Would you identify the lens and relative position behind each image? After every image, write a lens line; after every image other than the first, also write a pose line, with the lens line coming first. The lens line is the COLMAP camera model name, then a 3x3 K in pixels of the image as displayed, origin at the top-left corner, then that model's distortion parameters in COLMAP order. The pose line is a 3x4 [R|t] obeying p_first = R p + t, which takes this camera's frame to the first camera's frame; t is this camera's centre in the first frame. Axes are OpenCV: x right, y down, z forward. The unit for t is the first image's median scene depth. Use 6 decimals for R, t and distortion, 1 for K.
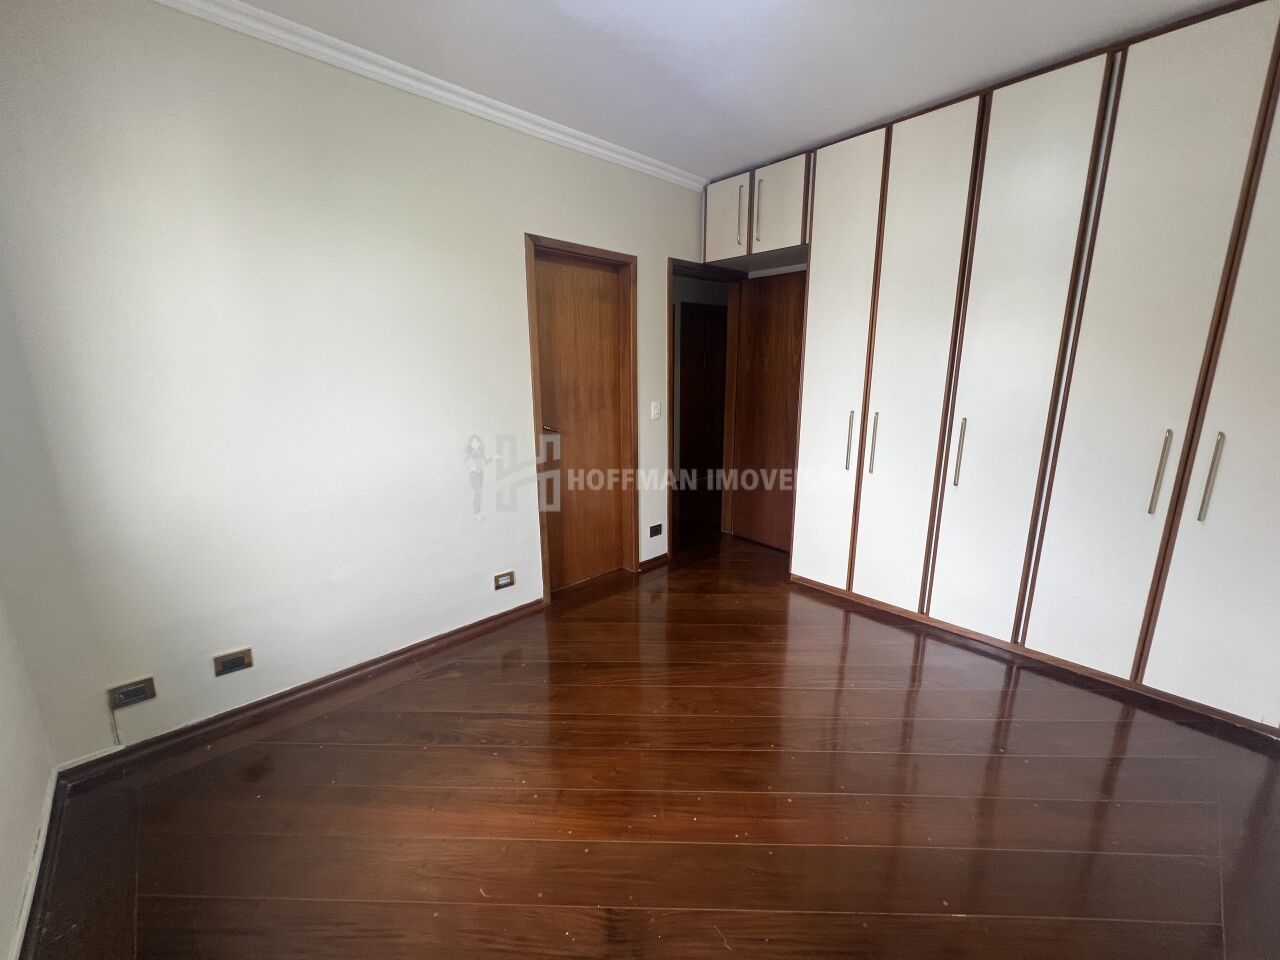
lens RADIAL K [[509.3, 0, 638.2], [0, 509.3, 484.2], [0, 0, 1]] dist [-0.002554, -0.000074]
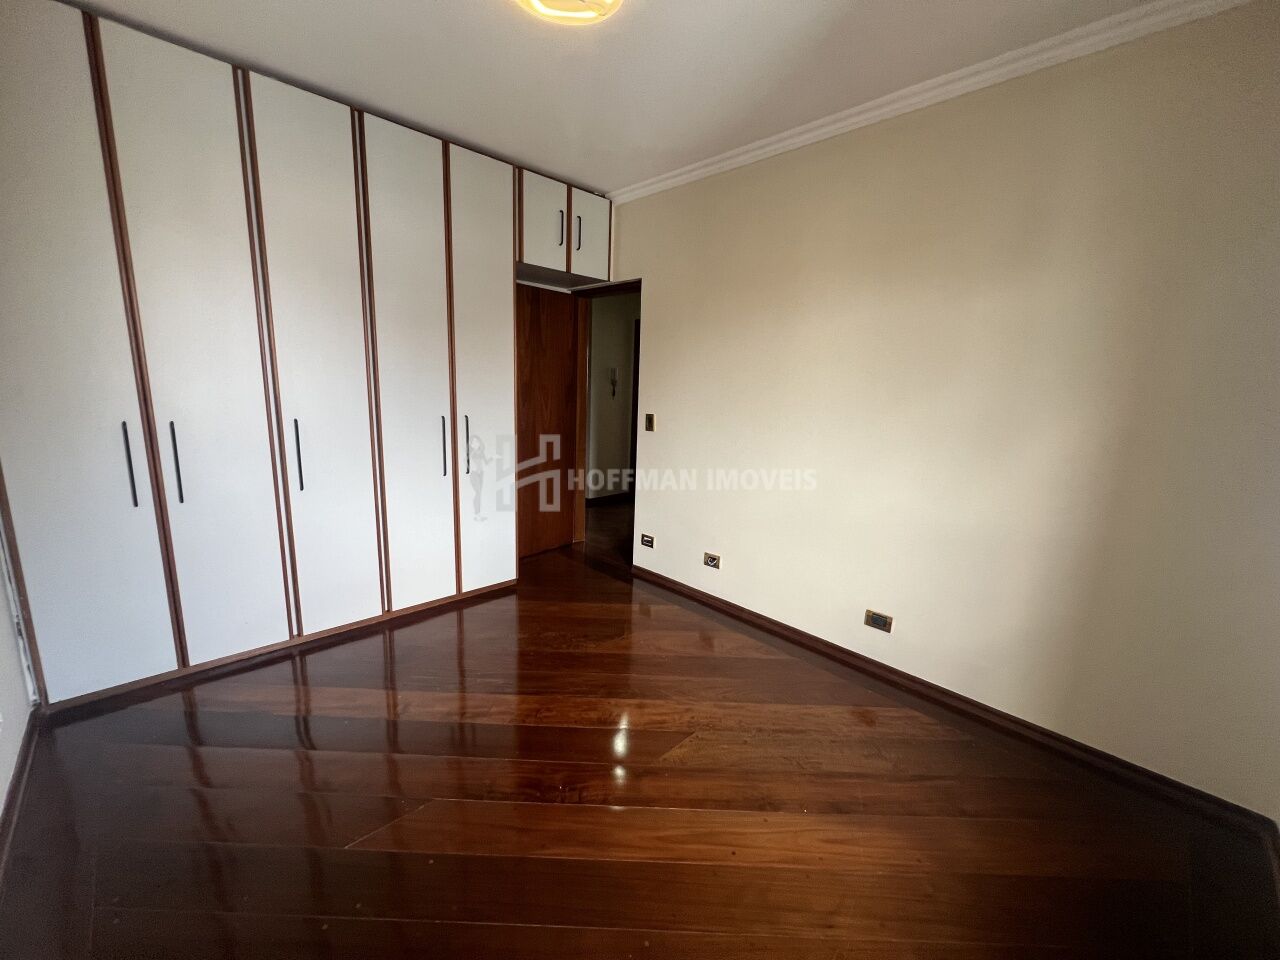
lens RADIAL K [[509.3, 0, 643.0], [0, 509.3, 486.1], [0, 0, 1]] dist [-0.002554, -0.000074]
pose [[-0.005595, -0.193399, 0.981104, -0.356854], [0.182365, 0.964469, 0.191160, -0.079624], [-0.983215, 0.179989, 0.029874, 0.372600]]
